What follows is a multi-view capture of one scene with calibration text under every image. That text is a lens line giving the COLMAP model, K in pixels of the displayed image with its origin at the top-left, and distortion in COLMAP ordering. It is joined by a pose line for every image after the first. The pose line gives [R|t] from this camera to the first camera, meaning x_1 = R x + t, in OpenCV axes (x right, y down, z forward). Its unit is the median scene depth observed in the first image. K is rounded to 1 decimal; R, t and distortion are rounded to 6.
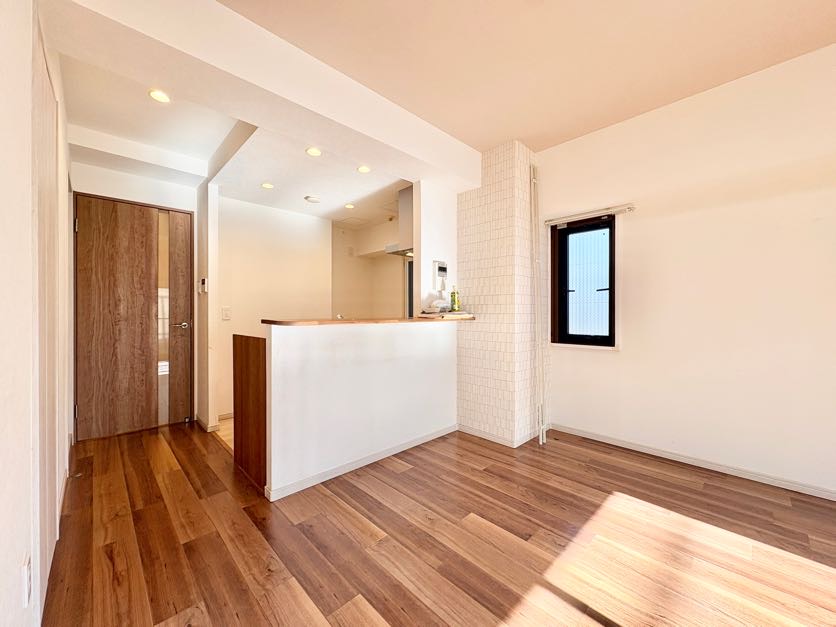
lens RADIAL K [[331.2, 0, 418.0], [0, 331.2, 313.5], [0, 0, 1]] dist [-0.000061, 0.000002]
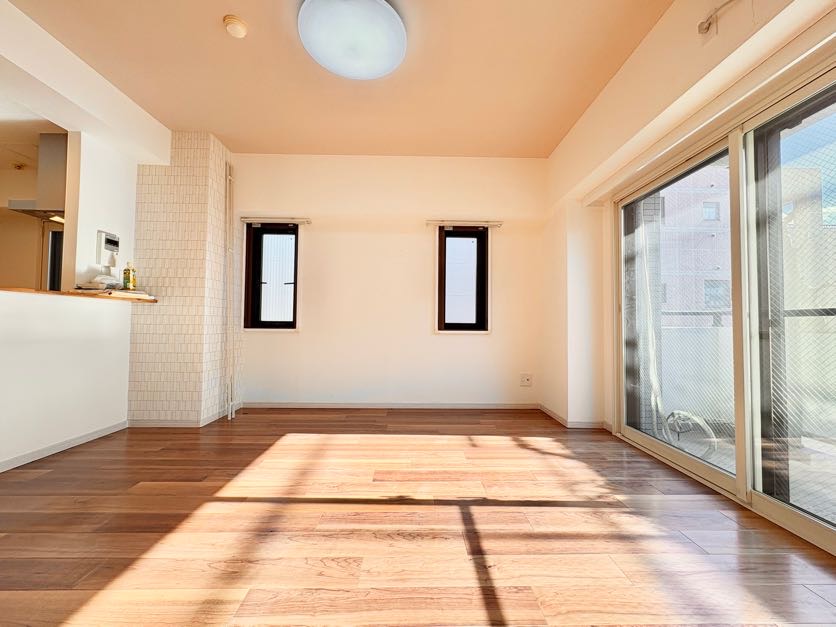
lens RADIAL K [[331.2, 0, 418.0], [0, 331.2, 313.5], [0, 0, 1]] dist [-0.000061, 0.000002]
pose [[0.683078, 0.029914, 0.729732, -0.007329], [-0.007147, 0.999387, -0.034279, 0.081509], [-0.730310, 0.018200, 0.682873, -0.191992]]
